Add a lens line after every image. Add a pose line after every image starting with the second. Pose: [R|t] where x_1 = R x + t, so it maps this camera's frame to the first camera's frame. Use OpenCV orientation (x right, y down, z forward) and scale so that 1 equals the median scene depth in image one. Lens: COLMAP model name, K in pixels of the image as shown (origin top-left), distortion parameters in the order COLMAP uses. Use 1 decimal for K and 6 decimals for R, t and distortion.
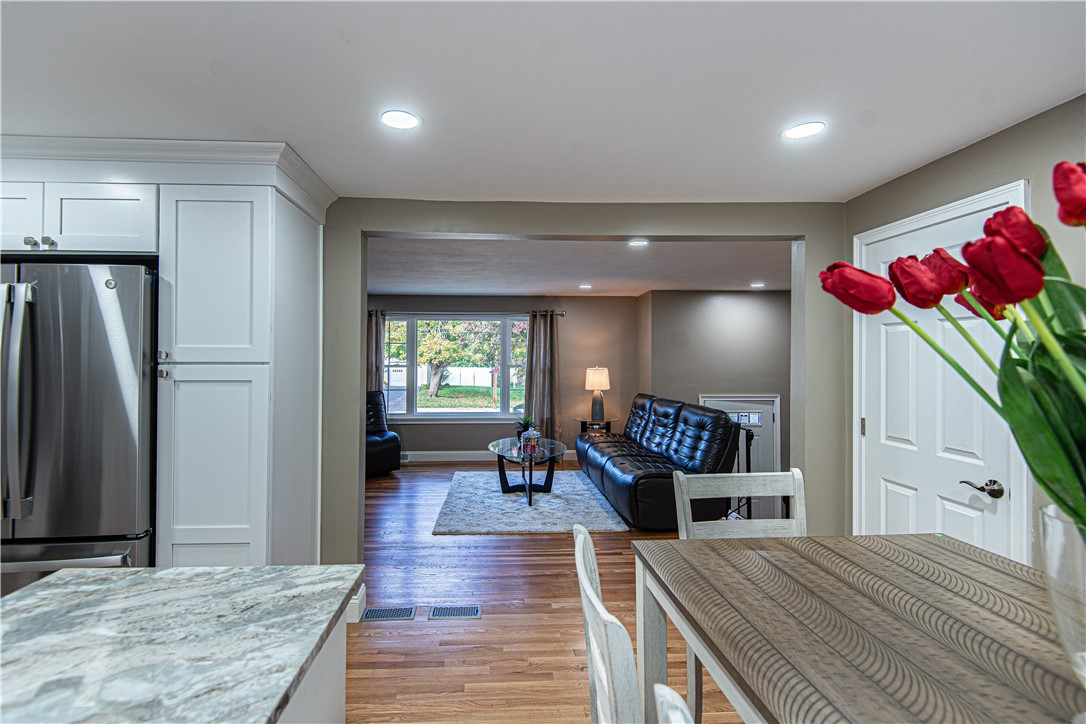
lens RADIAL K [[504.7, 0, 508.1], [0, 504.7, 357.8], [0, 0, 1]] dist [0.001921, 0.000021]
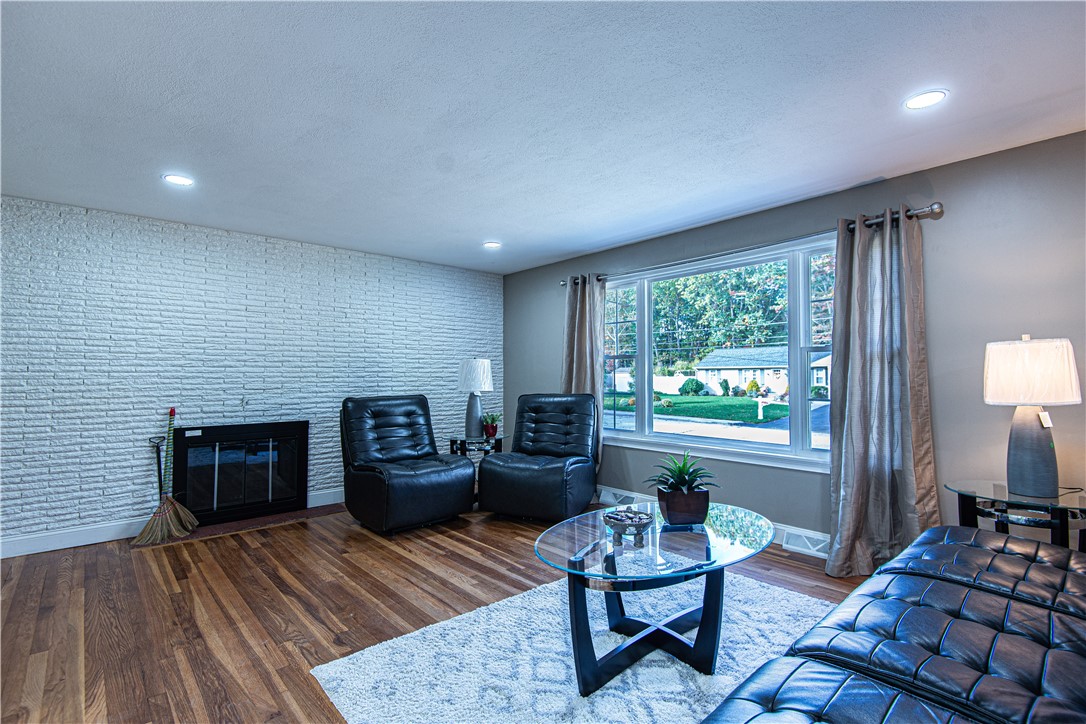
lens RADIAL K [[517.1, 0, 528.4], [0, 517.1, 357.7], [0, 0, 1]] dist [0.002977, -0.000325]
pose [[0.620393, -0.033866, -0.783560, 0.340524], [0.012435, 0.999366, -0.033348, 0.056489], [0.784193, 0.010946, 0.620421, 0.755486]]
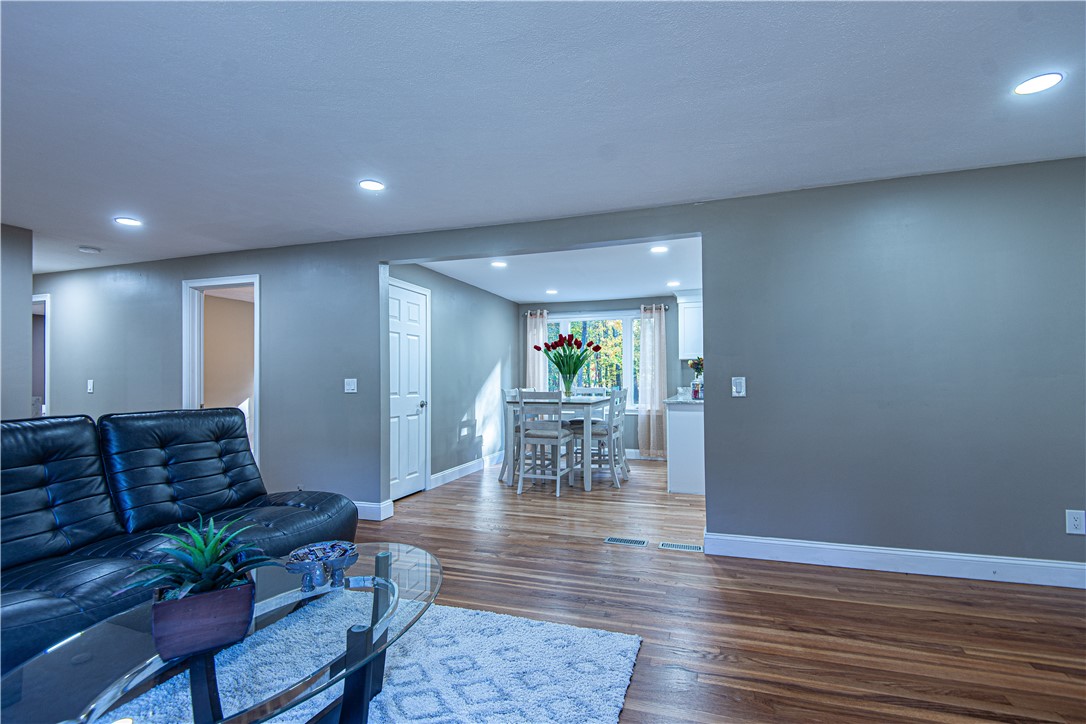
lens RADIAL K [[490.9, 0, 552.2], [0, 490.9, 364.1], [0, 0, 1]] dist [0.019489, -0.000506]
pose [[-0.940939, 0.020655, 0.337945, -0.217058], [0.008900, 0.999301, -0.036296, 0.066932], [-0.338459, -0.031145, -0.940466, 1.362114]]
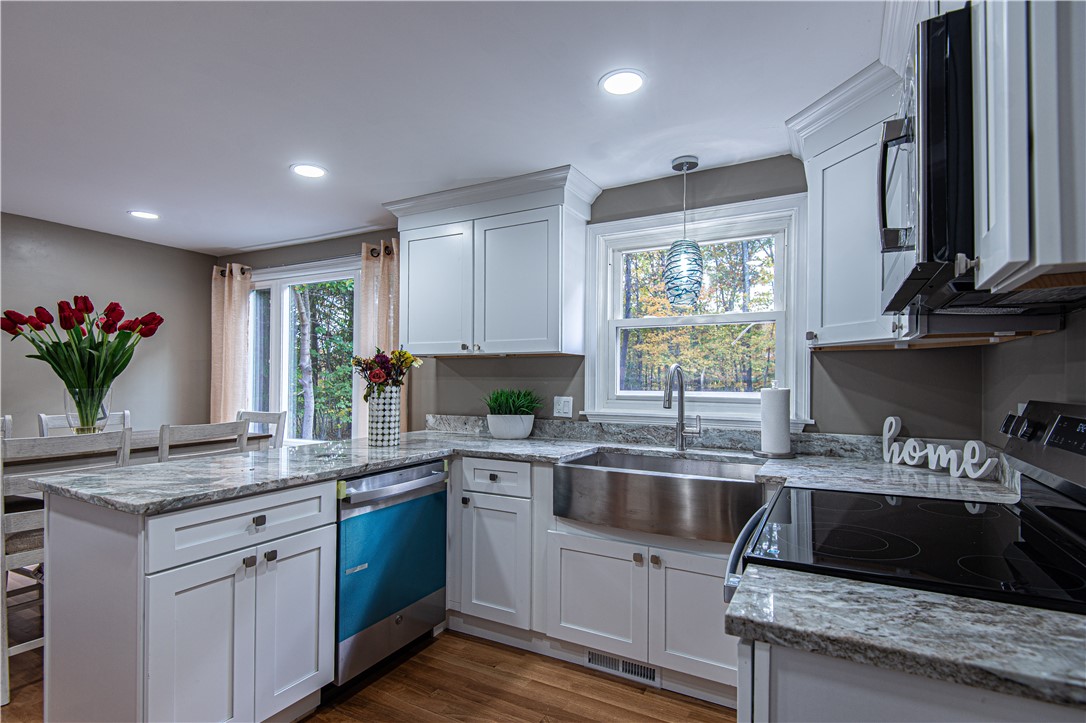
lens RADIAL K [[532.8, 0, 544.8], [0, 532.8, 355.8], [0, 0, 1]] dist [0.020095, -0.000065]
pose [[-0.857849, 0.016717, 0.513630, -0.606241], [-0.007396, 0.998966, -0.044865, 0.035921], [-0.513849, -0.042286, -0.856838, 0.420838]]
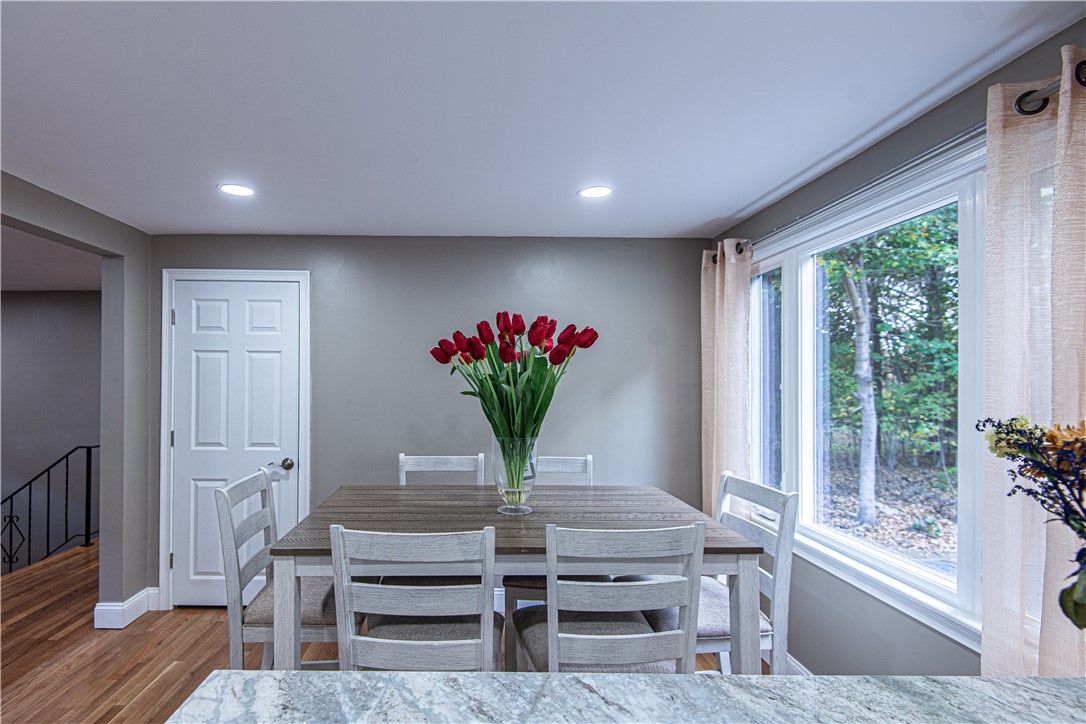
lens RADIAL K [[520.5, 0, 481.1], [0, 520.5, 385.0], [0, 0, 1]] dist [0.003568, -0.009027]
pose [[0.029092, -0.009563, 0.999531, -0.264294], [-0.005142, 0.999940, 0.009716, 0.000280], [-0.999564, -0.005422, 0.029041, 0.160107]]
